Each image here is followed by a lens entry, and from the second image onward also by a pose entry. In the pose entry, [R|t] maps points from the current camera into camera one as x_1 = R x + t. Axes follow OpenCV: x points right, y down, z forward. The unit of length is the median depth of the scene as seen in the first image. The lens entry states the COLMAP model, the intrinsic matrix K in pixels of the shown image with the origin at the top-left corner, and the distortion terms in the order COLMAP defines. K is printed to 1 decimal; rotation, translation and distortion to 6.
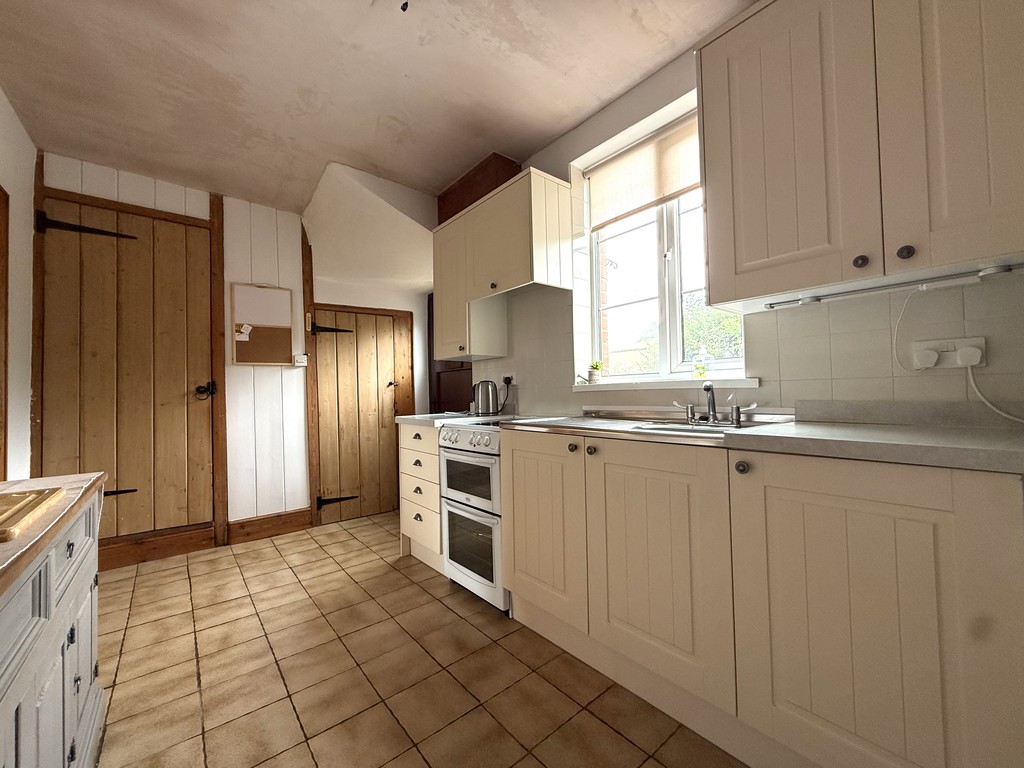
lens RADIAL K [[409.4, 0, 512.0], [0, 409.4, 384.0], [0, 0, 1]] dist [-0.001111, 0.000198]
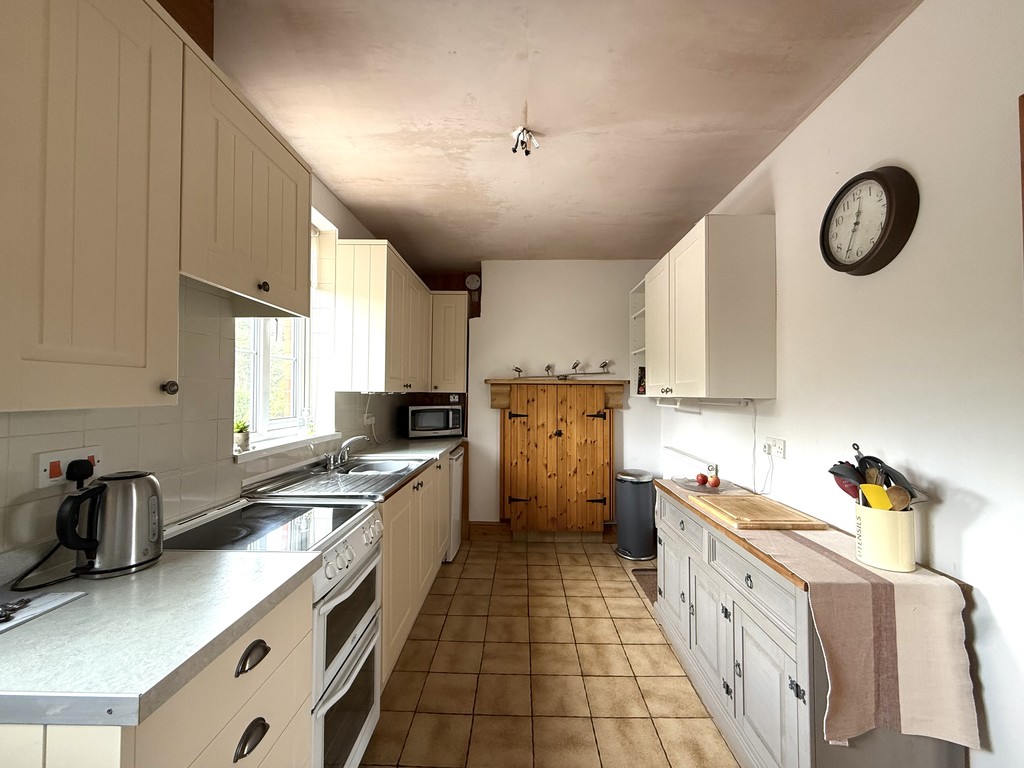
lens RADIAL K [[409.3, 0, 508.9], [0, 409.3, 383.4], [0, 0, 1]] dist [-0.002111, 0.000414]
pose [[-0.747915, 0.038312, 0.662688, -0.522586], [0.001294, 0.998415, -0.056261, -0.061759], [-0.663794, -0.041220, -0.746779, 0.946181]]
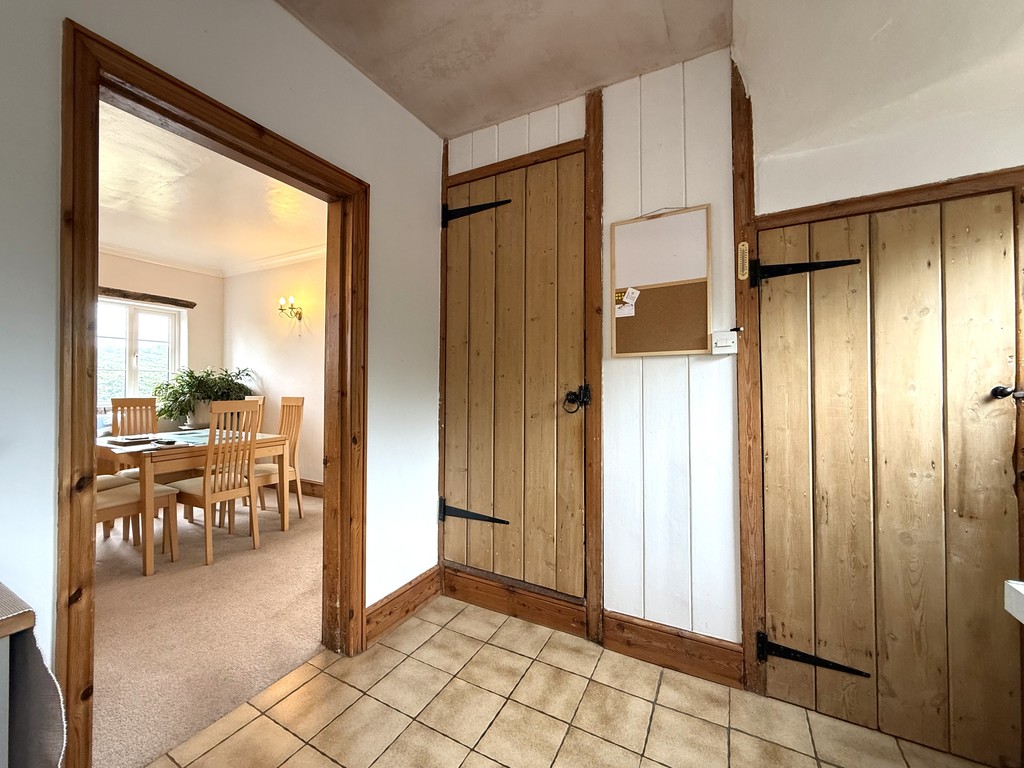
lens RADIAL K [[409.3, 0, 508.9], [0, 409.3, 383.4], [0, 0, 1]] dist [-0.002111, 0.000414]
pose [[0.373495, 0.019620, -0.927425, -0.169370], [0.008058, 0.999670, 0.024393, -0.024642], [0.927597, -0.016584, 0.373214, 0.625358]]
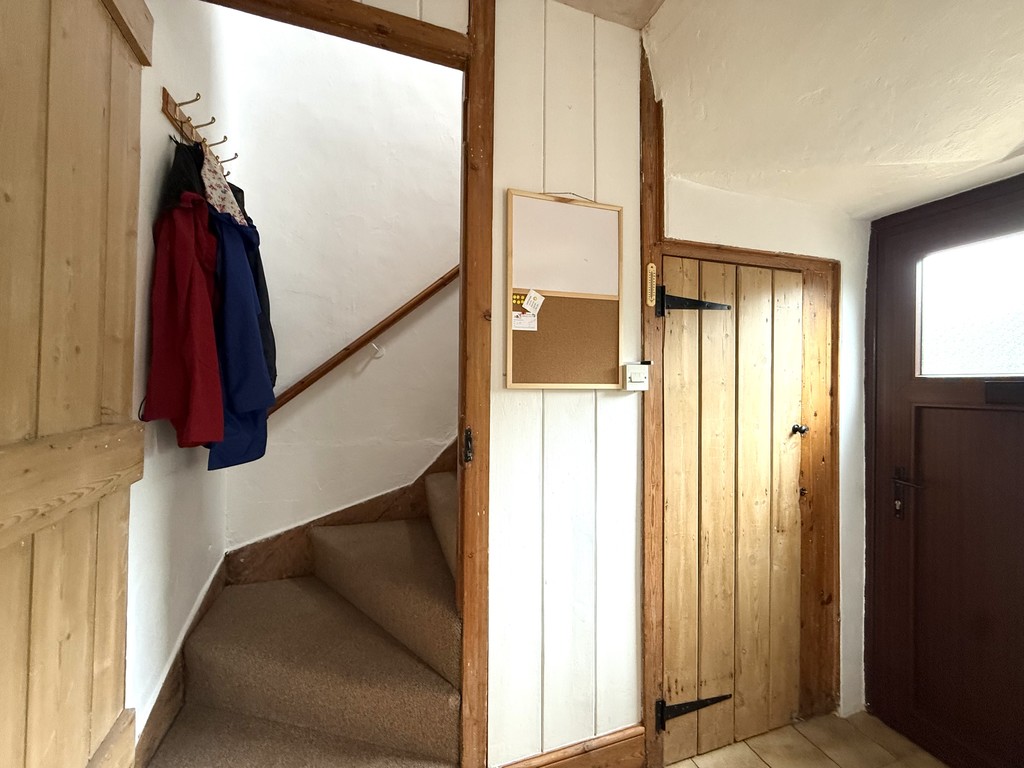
lens RADIAL K [[409.3, 0, 508.9], [0, 409.3, 383.4], [0, 0, 1]] dist [-0.002111, 0.000414]
pose [[0.932778, 0.035833, -0.358667, -0.530090], [-0.029328, 0.999292, 0.023563, -0.062332], [0.359257, -0.011460, 0.933168, 0.615225]]
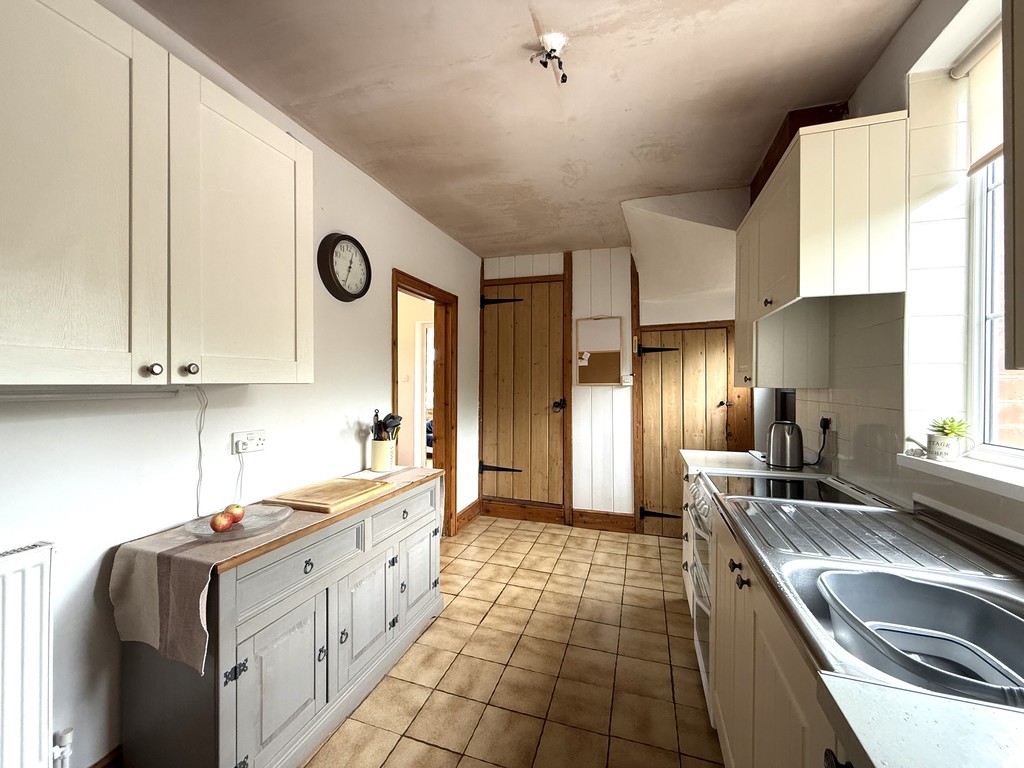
lens RADIAL K [[409.3, 0, 508.9], [0, 409.3, 383.4], [0, 0, 1]] dist [-0.002111, 0.000414]
pose [[0.528891, 0.025343, -0.848311, 0.272408], [0.002416, 0.999505, 0.031366, -0.092338], [0.848686, -0.018638, 0.528568, 0.158890]]
